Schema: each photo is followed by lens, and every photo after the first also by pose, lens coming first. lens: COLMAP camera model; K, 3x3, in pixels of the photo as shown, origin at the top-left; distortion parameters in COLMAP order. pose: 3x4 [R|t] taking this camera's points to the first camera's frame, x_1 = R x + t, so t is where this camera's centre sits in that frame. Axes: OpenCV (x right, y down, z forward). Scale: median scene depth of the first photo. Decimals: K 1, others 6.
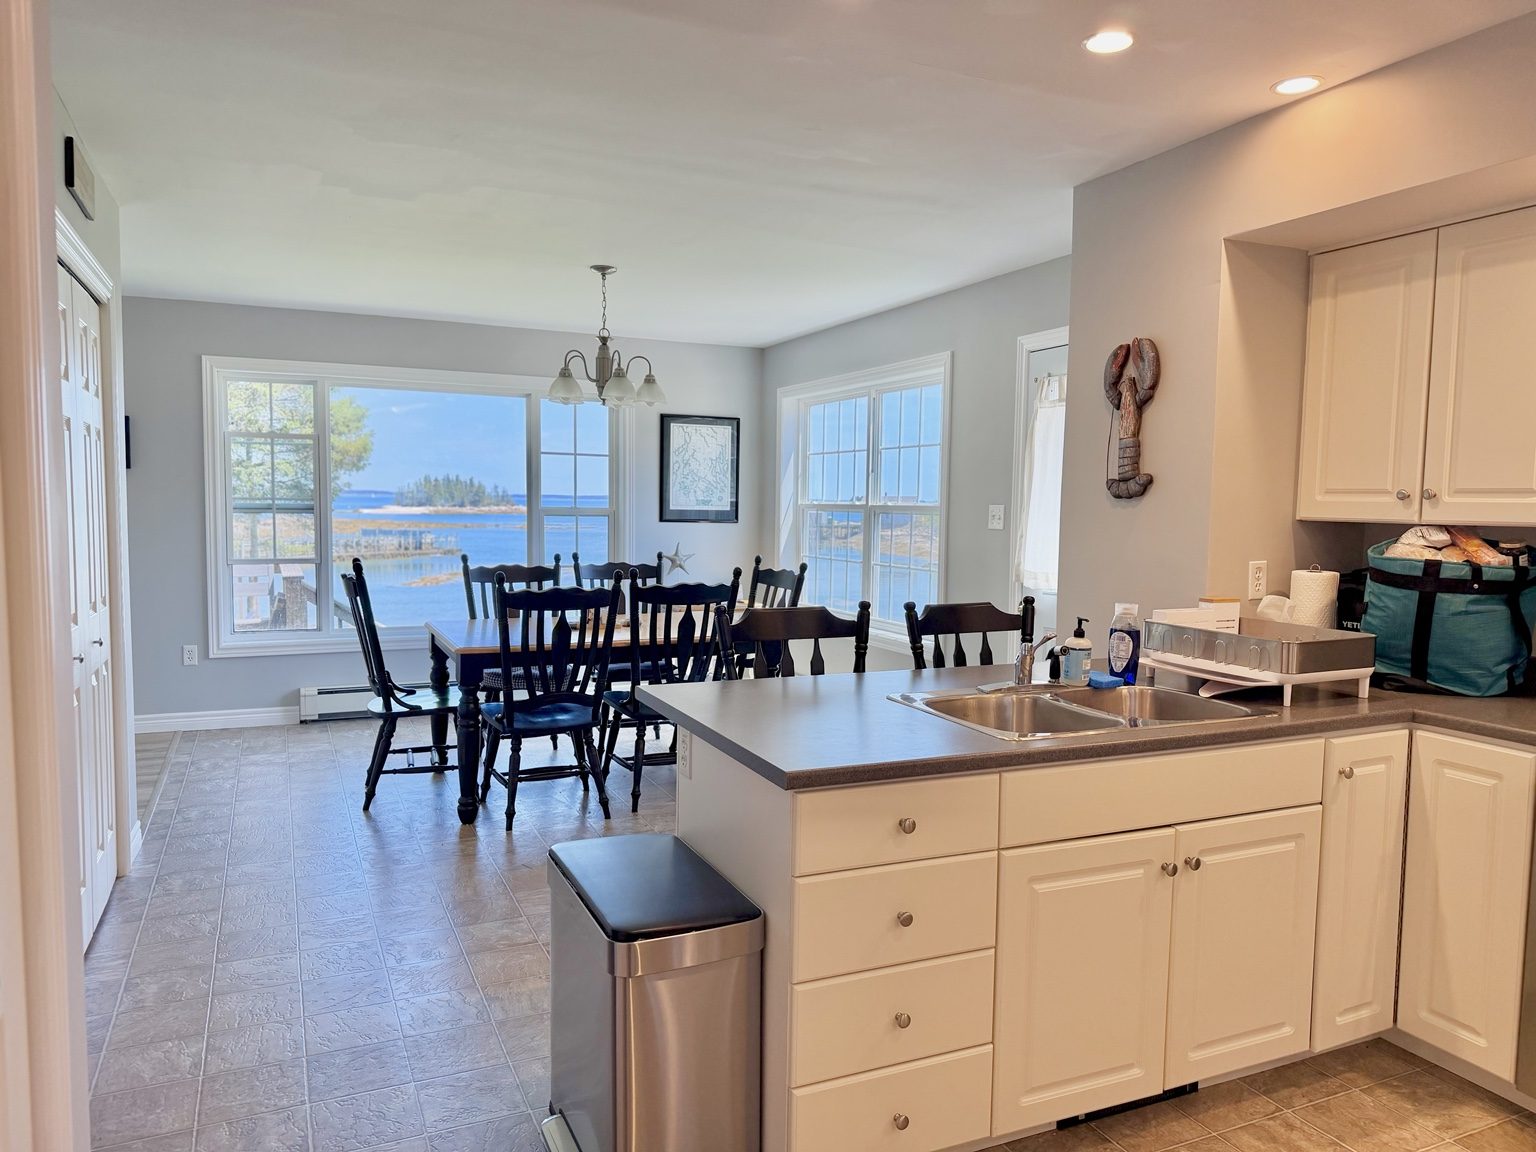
lens RADIAL K [[1079.1, 0, 774.9], [0, 1079.1, 577.1], [0, 0, 1]] dist [0.039572, -0.015070]
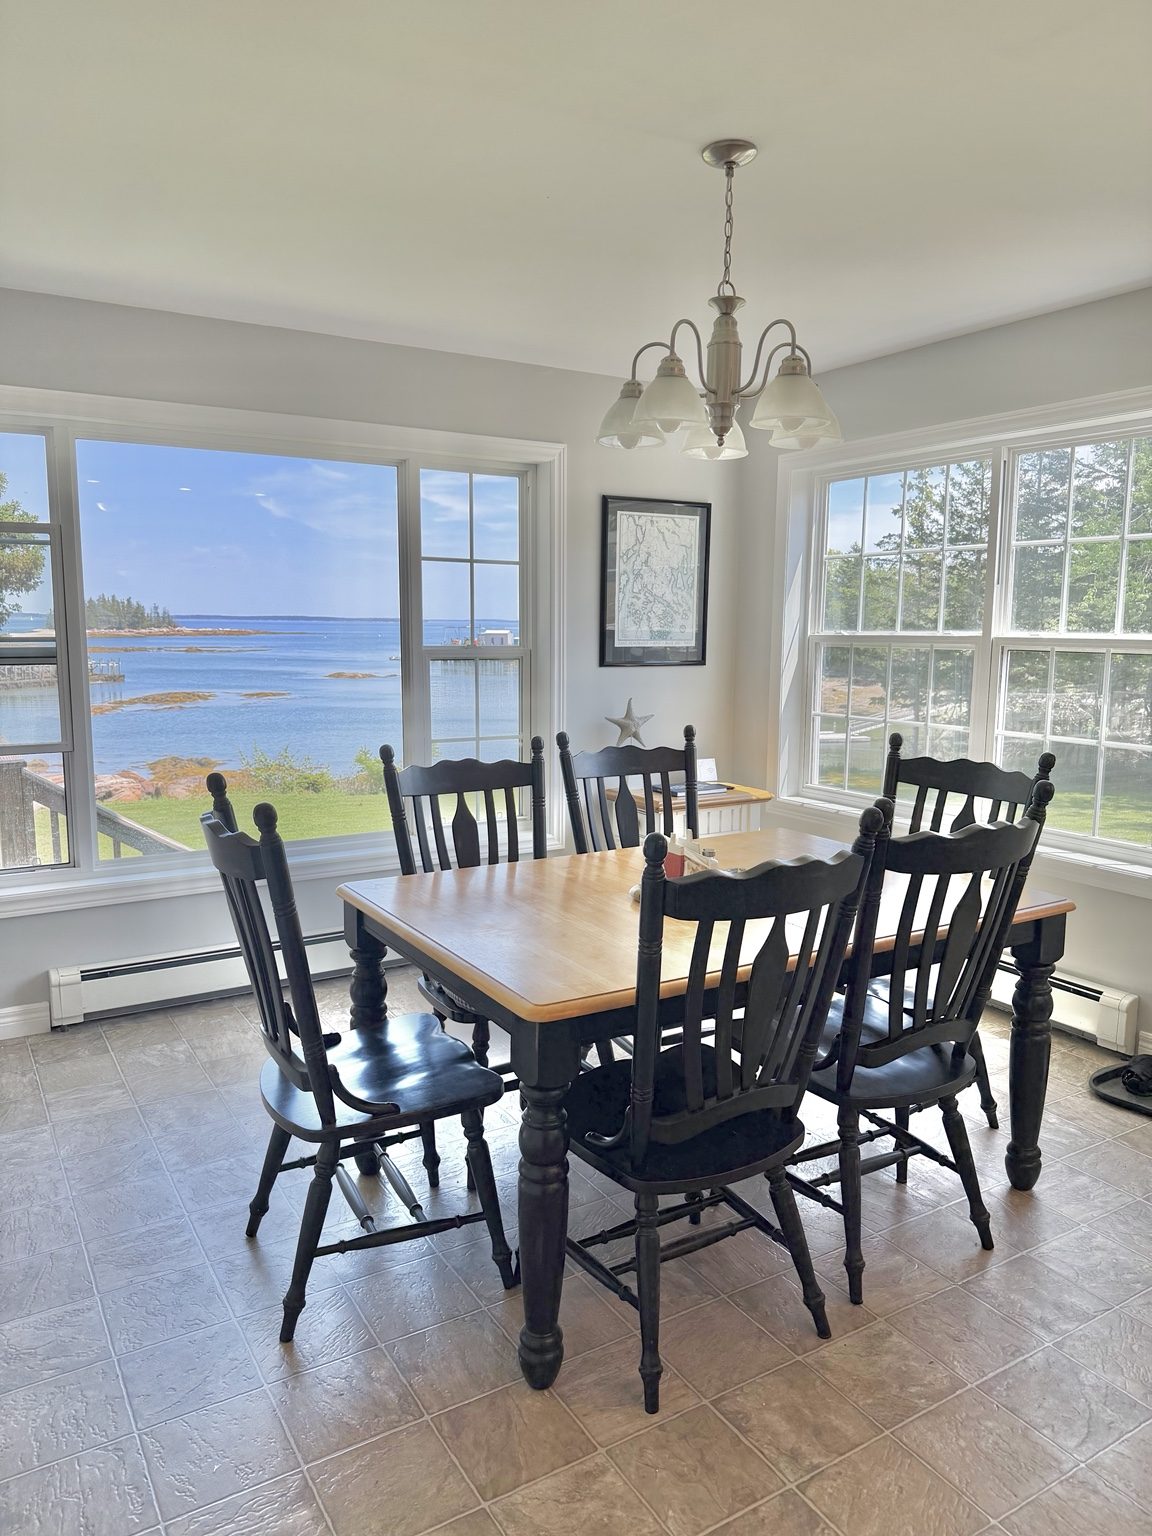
lens RADIAL K [[1079.1, 0, 567.6], [0, 1079.1, 770.7], [0, 0, 1]] dist [0.039572, -0.015070]
pose [[0.993763, -0.023829, 0.108935, -0.198445], [0.016328, 0.997466, 0.069241, -0.033998], [-0.110309, -0.067031, 0.991634, 0.359646]]
